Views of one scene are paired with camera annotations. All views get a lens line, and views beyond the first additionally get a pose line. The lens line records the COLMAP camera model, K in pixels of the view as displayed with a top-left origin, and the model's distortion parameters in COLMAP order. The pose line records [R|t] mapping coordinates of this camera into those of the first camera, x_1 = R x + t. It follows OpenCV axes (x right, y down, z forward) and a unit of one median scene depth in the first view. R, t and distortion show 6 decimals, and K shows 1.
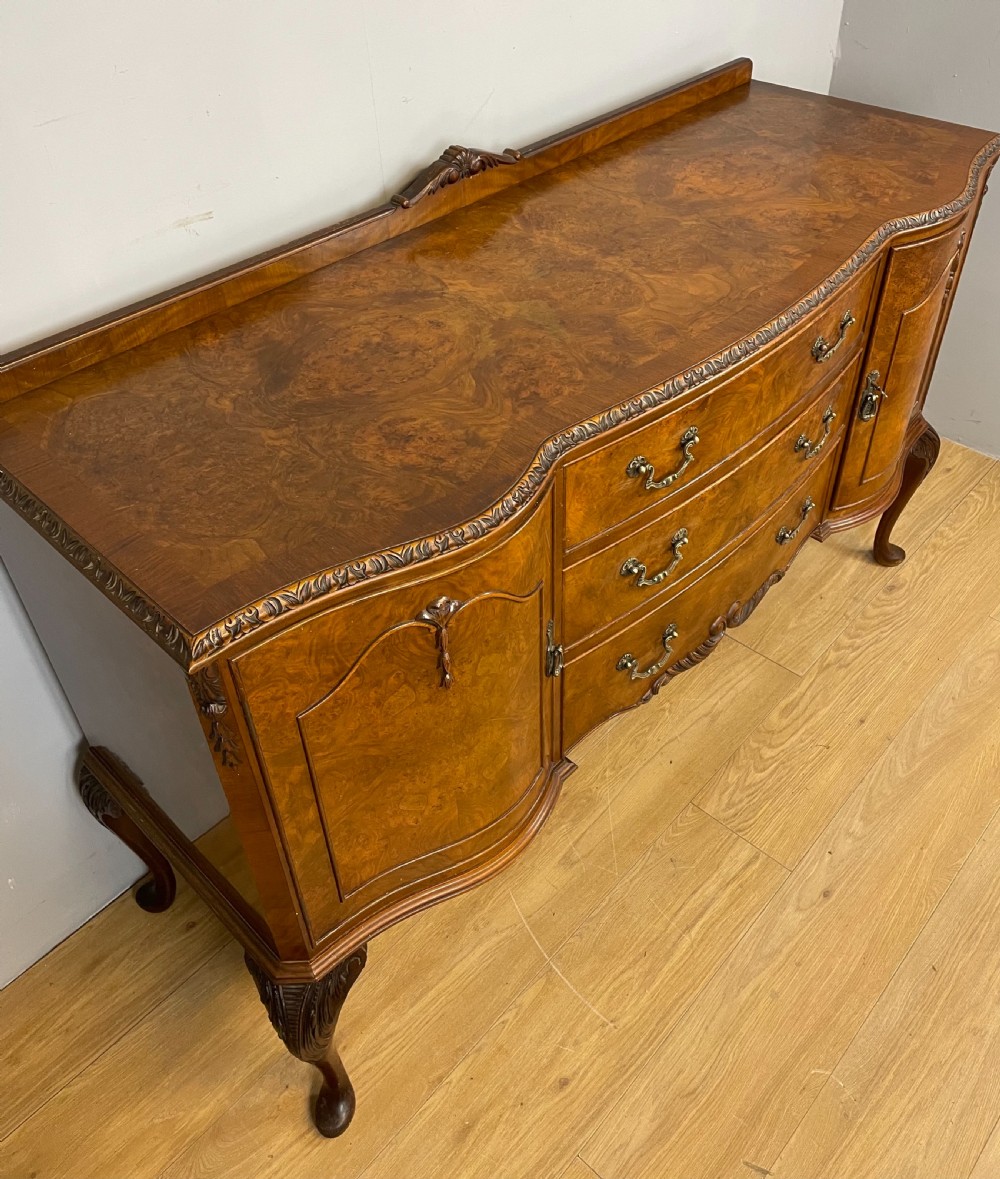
lens RADIAL K [[1015.6, 0, 505.1], [0, 1015.6, 510.4], [0, 0, 1]] dist [0.090438, -0.117738]
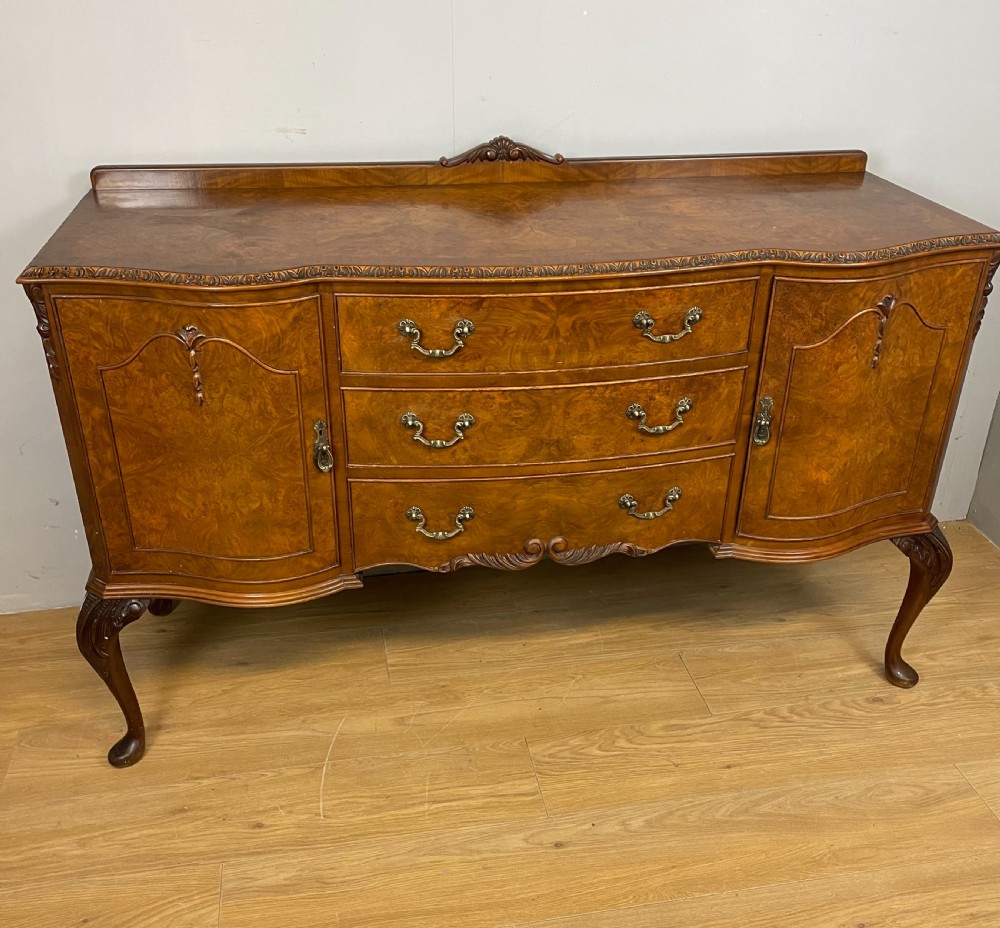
lens RADIAL K [[1016.5, 0, 495.8], [0, 1016.5, 478.1], [0, 0, 1]] dist [0.055883, 0.000000]
pose [[0.798617, 0.322523, -0.508124, 0.707437], [-0.407030, 0.911358, -0.061260, 0.125296], [0.443325, 0.255745, 0.859103, -0.029883]]
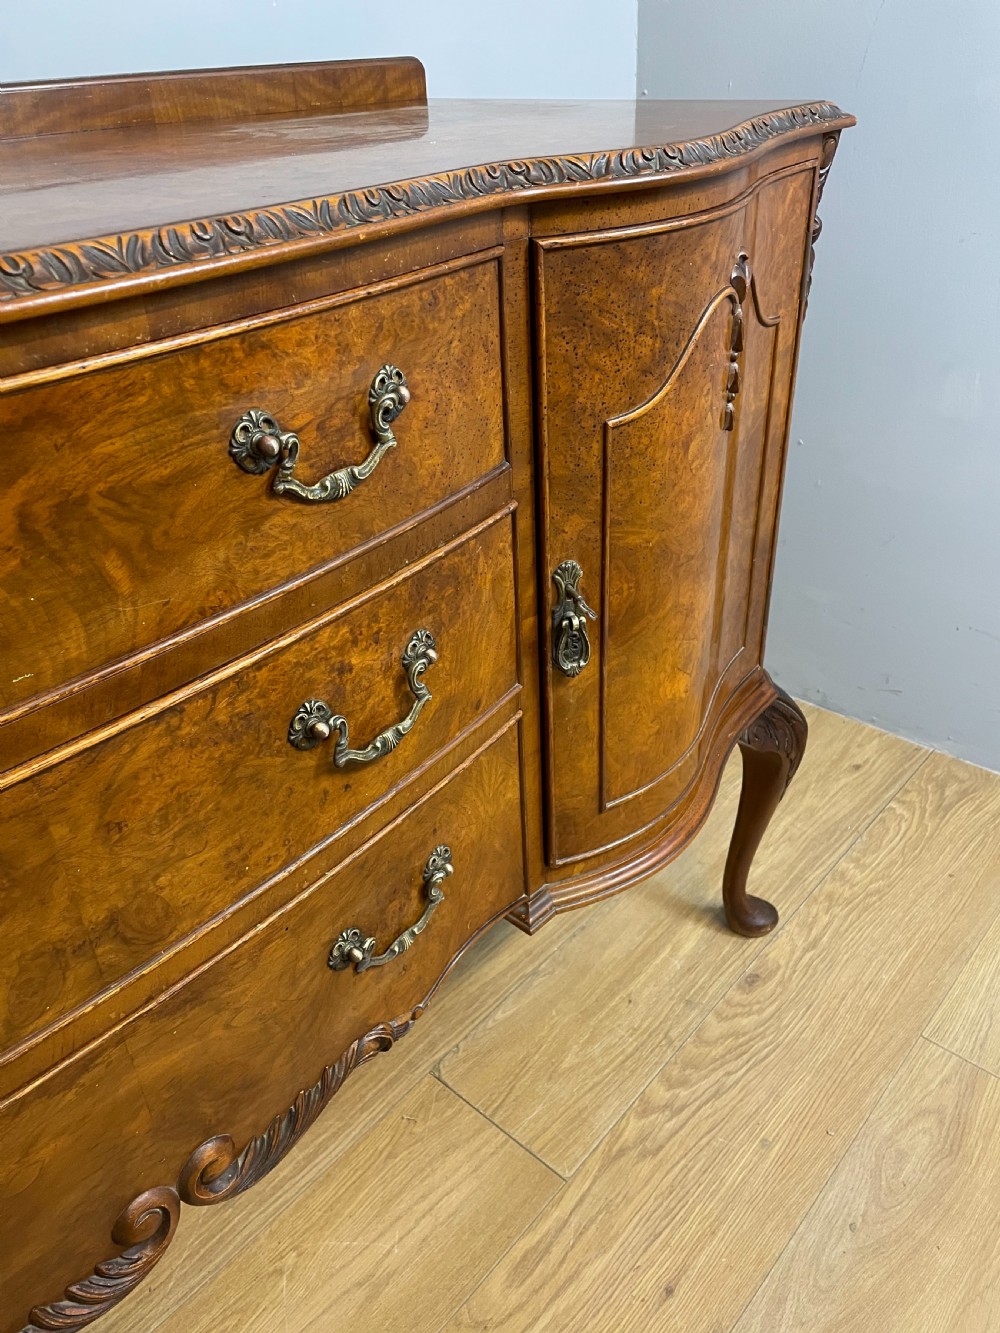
lens RADIAL K [[1015.4, 0, 518.0], [0, 1015.4, 666.4], [0, 0, 1]] dist [0.088332, -0.113209]
pose [[0.999657, -0.018392, 0.018658, 0.330108], [0.020728, 0.990780, -0.133887, -0.032145], [-0.016024, 0.134228, 0.990821, 0.572242]]
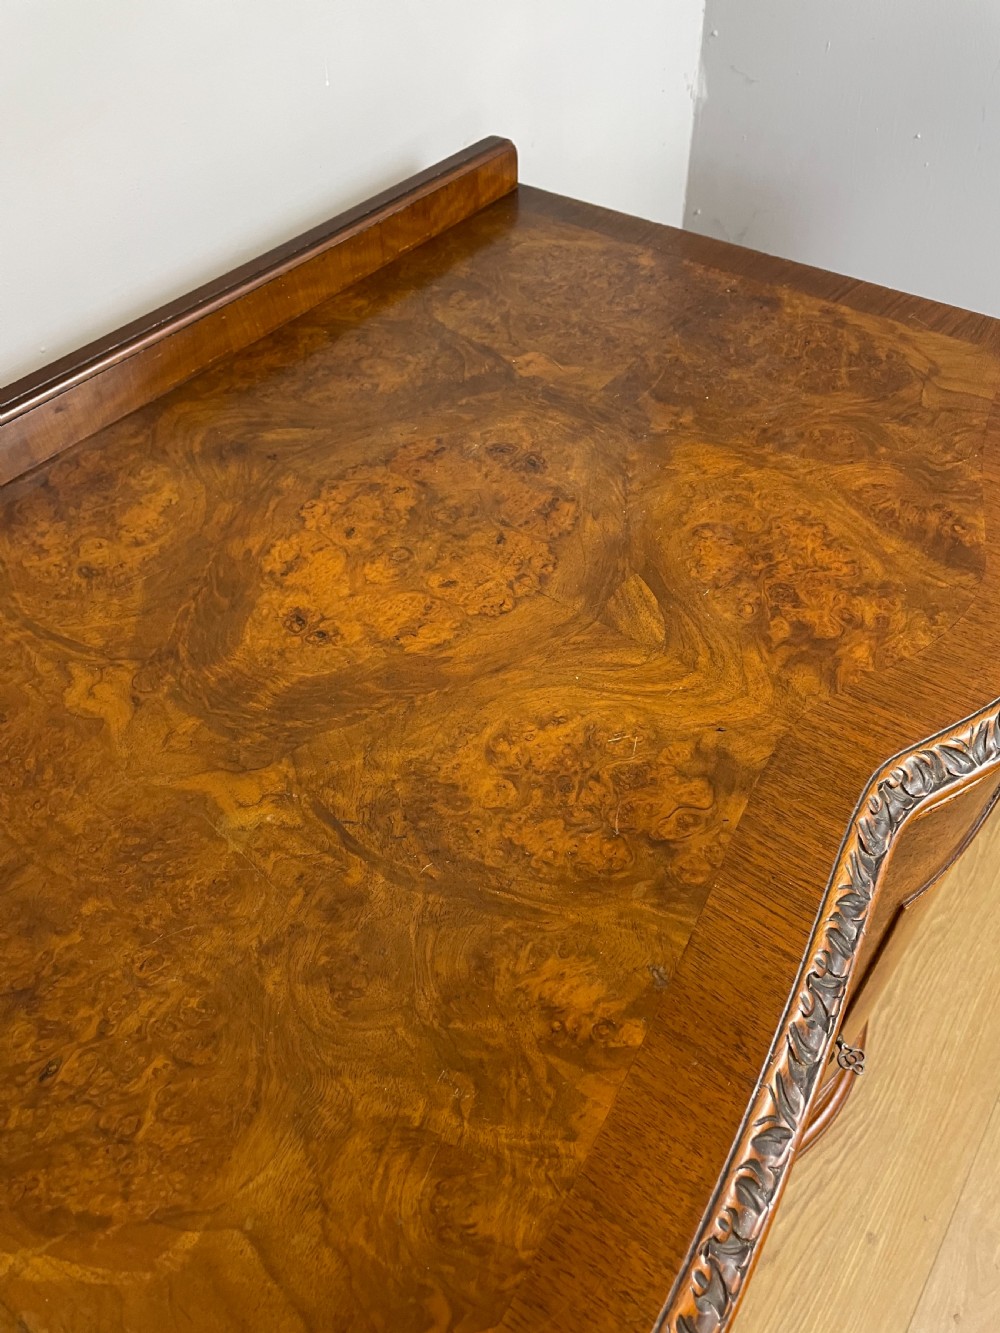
lens RADIAL K [[1015.4, 0, 512.4], [0, 1015.4, 652.1], [0, 0, 1]] dist [0.088332, -0.113209]
pose [[0.991291, -0.085194, 0.100422, 0.209791], [0.072059, 0.989171, 0.127861, -0.330319], [-0.110228, -0.119511, 0.986695, 0.640414]]
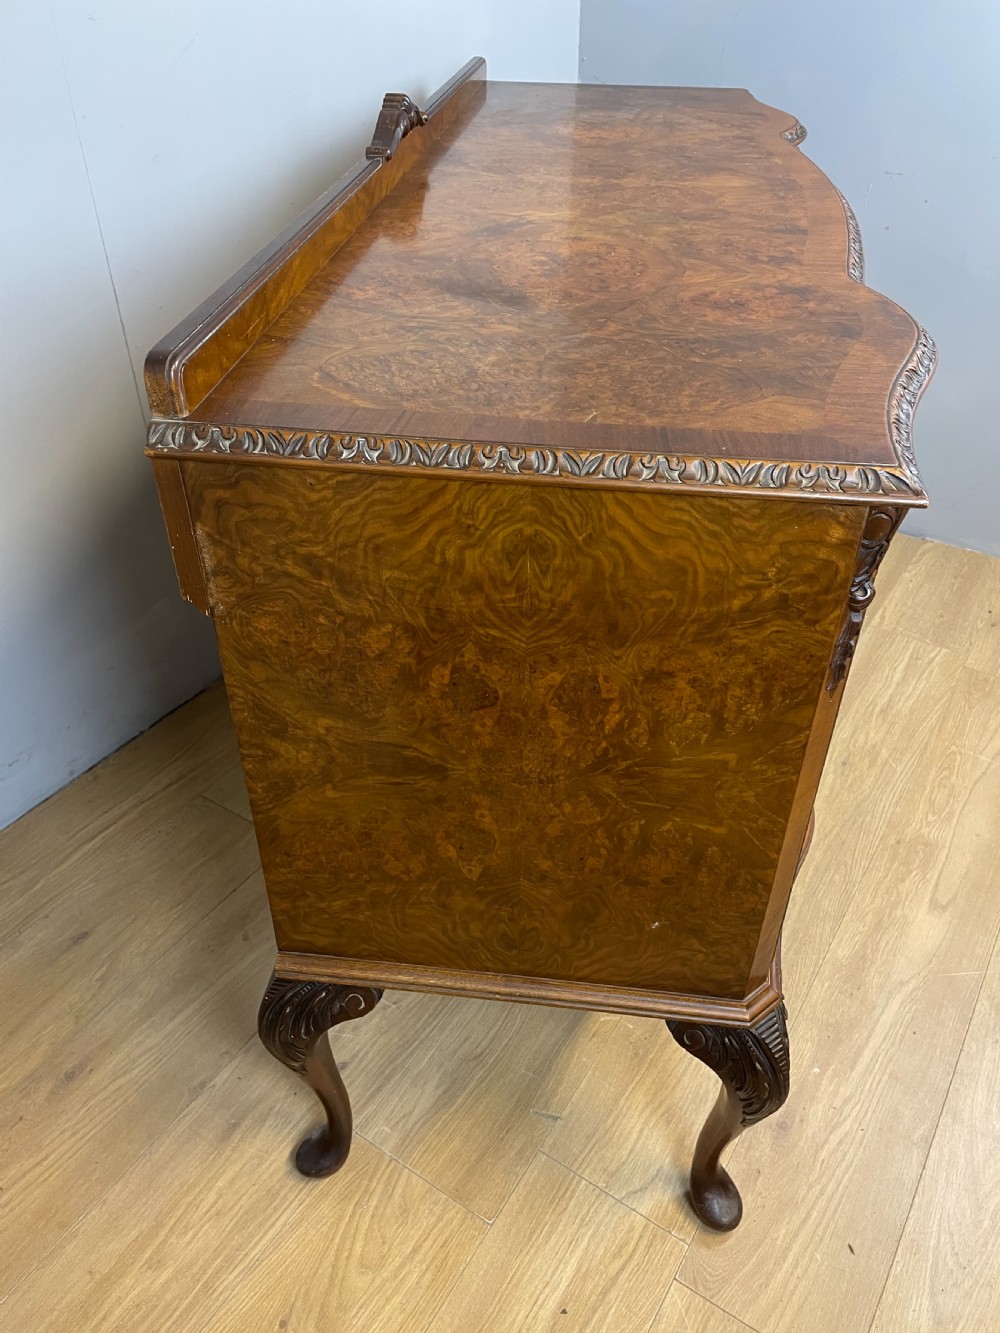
lens RADIAL K [[1015.4, 0, 519.9], [0, 1015.4, 667.3], [0, 0, 1]] dist [0.088332, -0.113209]
pose [[0.983105, -0.070353, 0.168980, 0.076414], [0.076780, 0.996541, -0.031800, 0.220079], [-0.166158, 0.044237, 0.985106, 0.048966]]
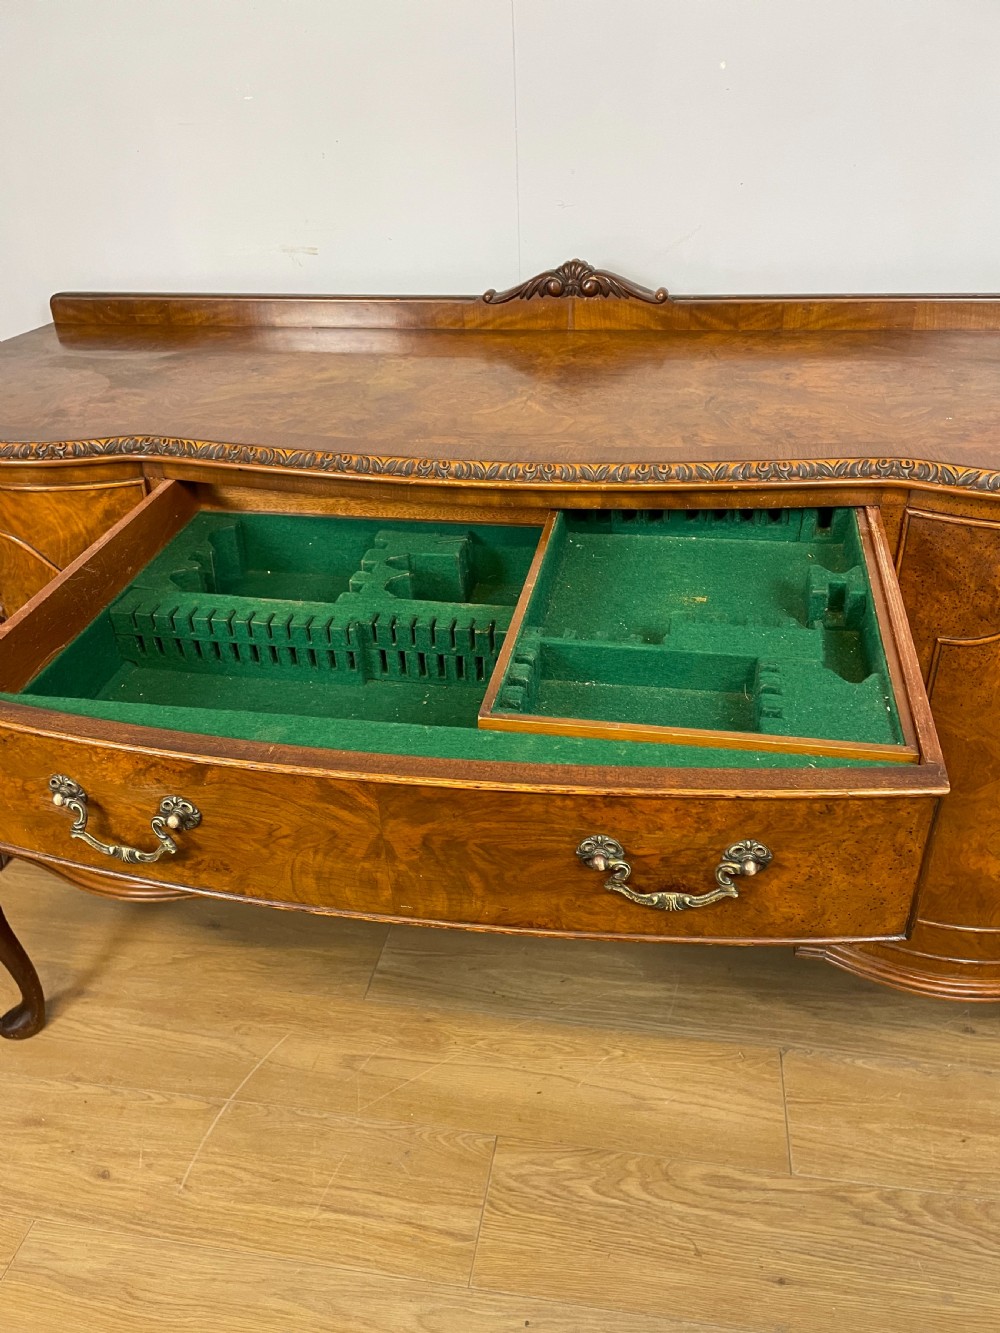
lens RADIAL K [[1015.4, 0, 497.3], [0, 1015.4, 673.7], [0, 0, 1]] dist [0.088332, -0.113209]
pose [[0.542857, 0.430497, -0.721095, 0.664356], [-0.517884, 0.847535, 0.116107, -0.108409], [0.661137, 0.310414, 0.683038, 0.421685]]
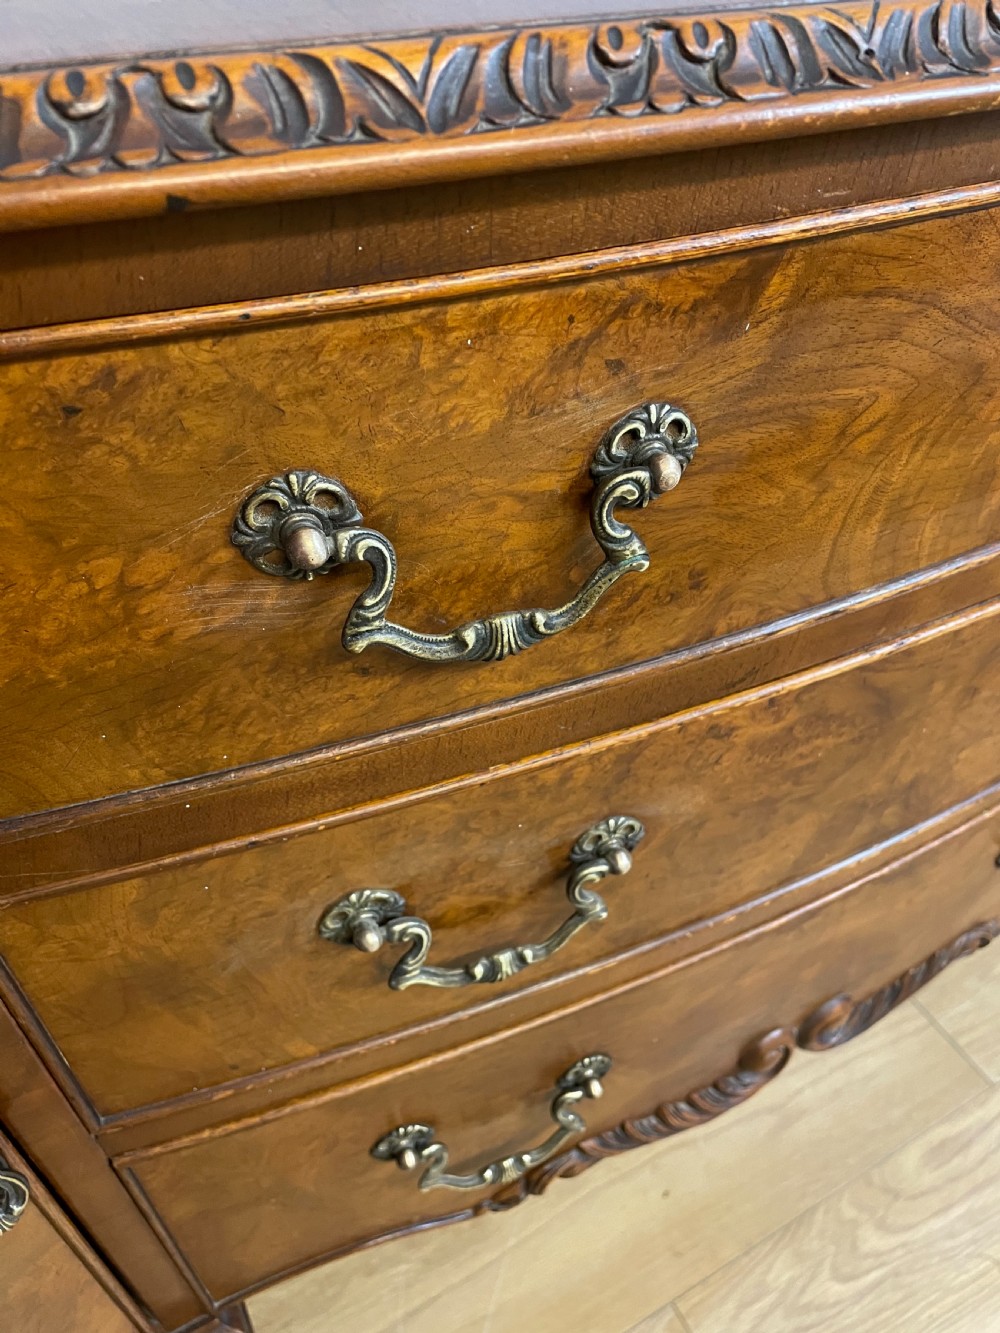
lens RADIAL K [[1015.4, 0, 508.1], [0, 1015.4, 674.7], [0, 0, 1]] dist [0.088332, -0.113209]
pose [[0.949535, 0.233764, -0.209135, 0.159570], [-0.218461, 0.971324, 0.093834, -0.031720], [0.225073, -0.043411, 0.973374, 0.599614]]
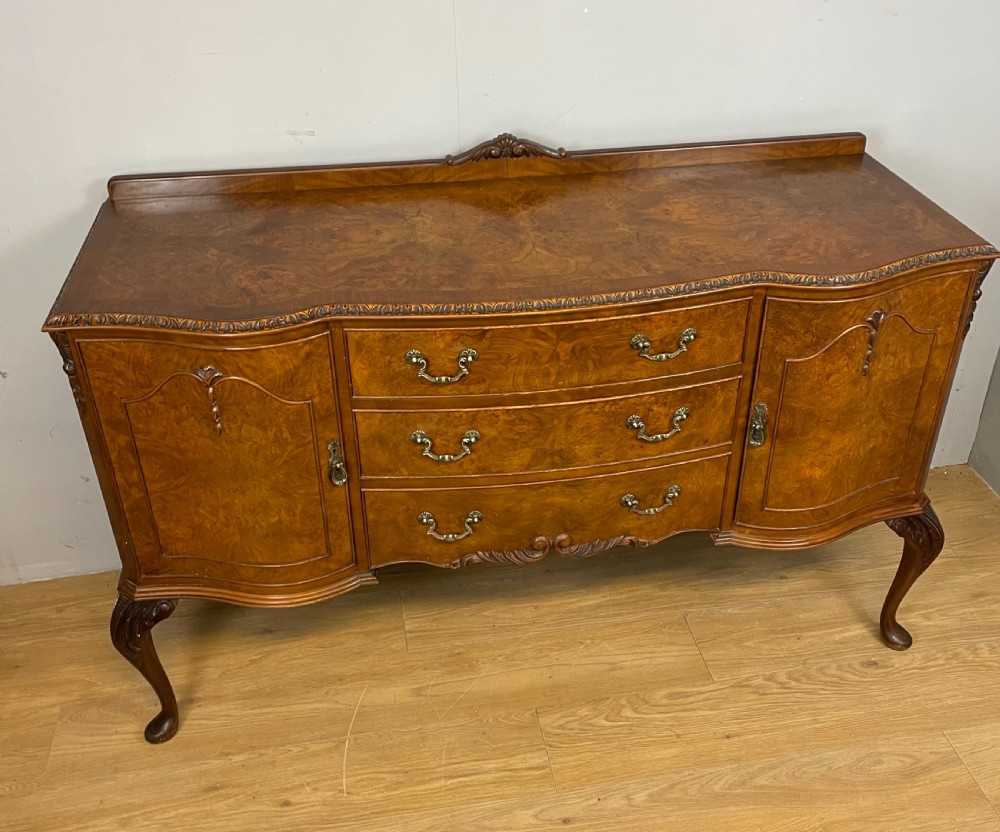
lens RADIAL K [[1016.2, 0, 506.7], [0, 1016.2, 396.8], [0, 0, 1]] dist [0.058168, 0.000000]
pose [[0.796324, 0.344081, -0.497470, 0.693323], [-0.394463, 0.918902, 0.004133, -0.036323], [0.458549, 0.192943, 0.867471, -0.101869]]
